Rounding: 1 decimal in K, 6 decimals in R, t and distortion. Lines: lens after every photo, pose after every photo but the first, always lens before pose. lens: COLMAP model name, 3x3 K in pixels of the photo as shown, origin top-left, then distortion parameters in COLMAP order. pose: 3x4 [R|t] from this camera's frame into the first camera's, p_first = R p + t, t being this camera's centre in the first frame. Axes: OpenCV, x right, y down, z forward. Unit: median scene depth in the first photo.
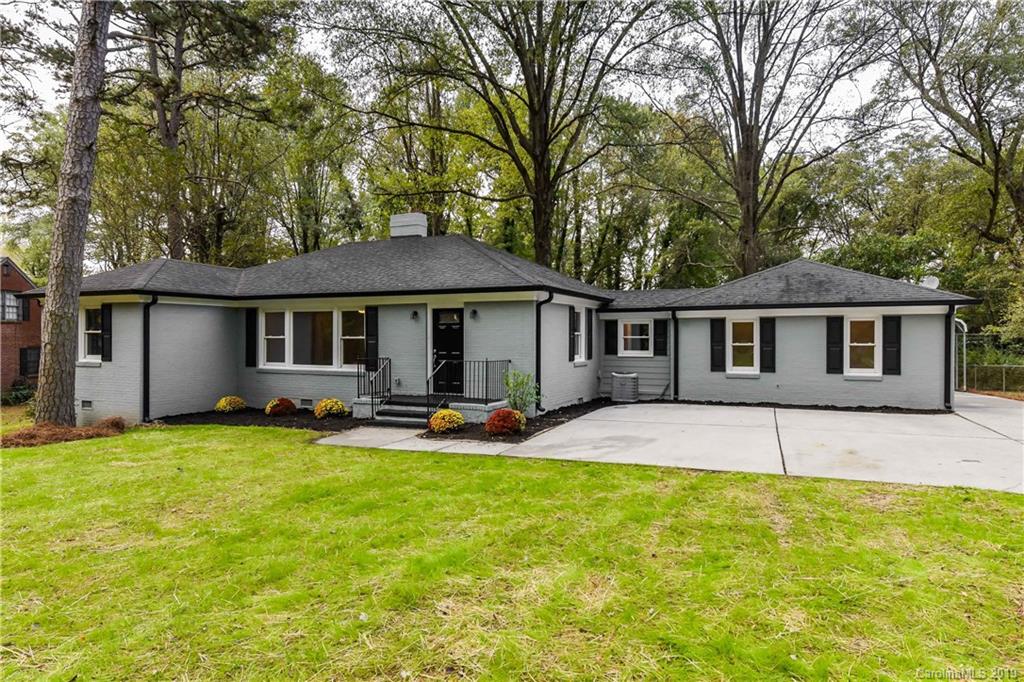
lens RADIAL K [[616.3, 0, 514.2], [0, 616.3, 343.1], [0, 0, 1]] dist [-0.004437, -0.002169]
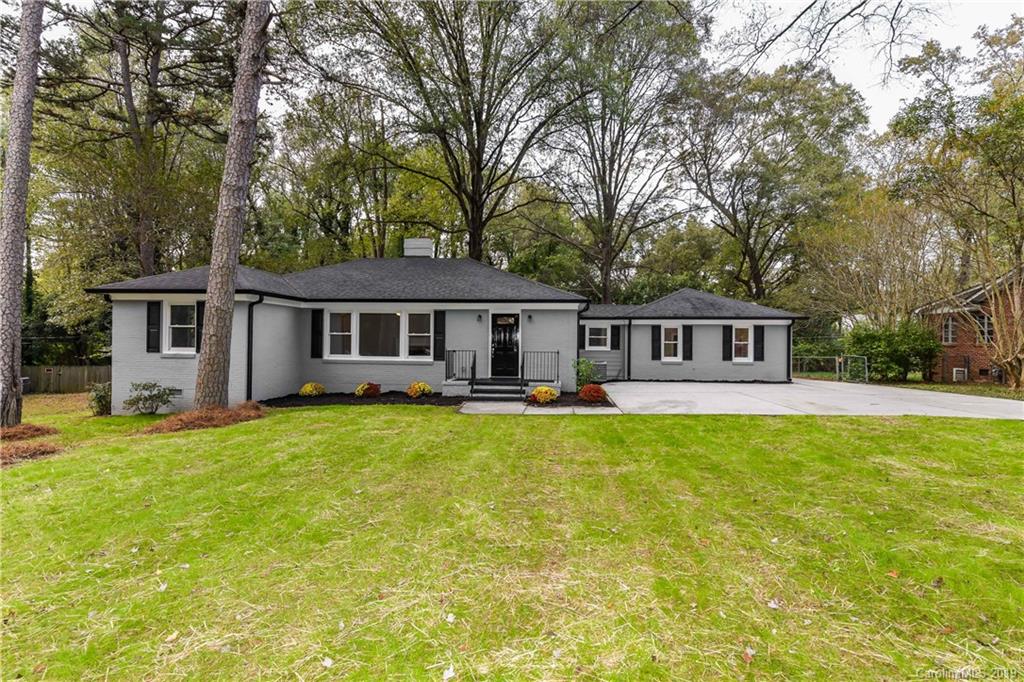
lens RADIAL K [[474.1, 0, 511.2], [0, 474.1, 336.9], [0, 0, 1]] dist [-0.005862, -0.000031]
pose [[0.945835, 0.011288, 0.324451, -0.395851], [-0.006563, 0.999856, -0.015654, 0.009698], [-0.324581, 0.012676, 0.945773, 0.012184]]
